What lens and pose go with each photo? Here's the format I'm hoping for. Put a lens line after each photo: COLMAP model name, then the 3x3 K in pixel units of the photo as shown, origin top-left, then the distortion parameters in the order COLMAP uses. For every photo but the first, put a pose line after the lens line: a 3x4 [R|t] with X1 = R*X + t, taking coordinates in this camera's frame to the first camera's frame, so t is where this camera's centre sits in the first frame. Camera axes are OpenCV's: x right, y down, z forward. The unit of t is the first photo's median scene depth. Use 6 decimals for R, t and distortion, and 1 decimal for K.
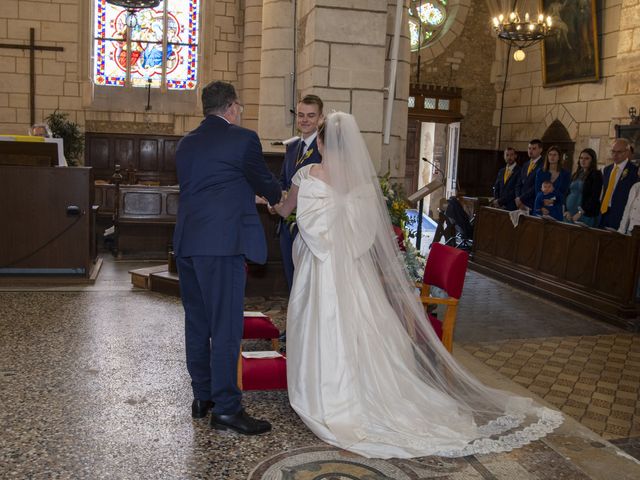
lens RADIAL K [[645.4, 0, 320.0], [0, 645.4, 240.0], [0, 0, 1]] dist [-0.085244, 0.039906]
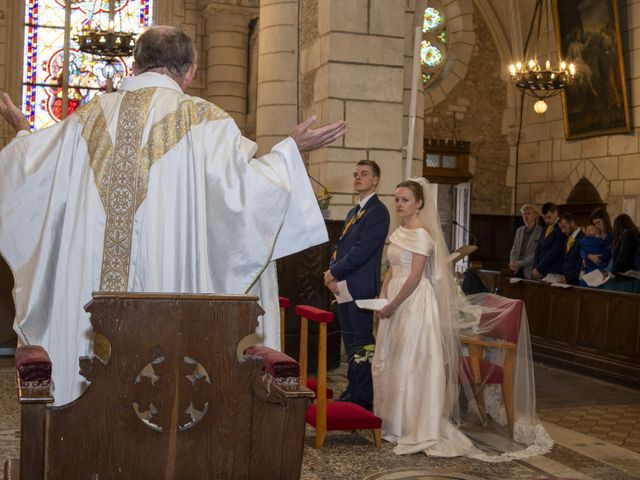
lens RADIAL K [[948.5, 0, 320.0], [0, 948.5, 240.0], [0, 0, 1]] dist [-0.027436, -0.087555]
pose [[0.996103, -0.015298, 0.086861, -0.085362], [0.025719, 0.992423, -0.120148, 0.034273], [-0.084364, 0.121913, 0.988949, -0.197355]]
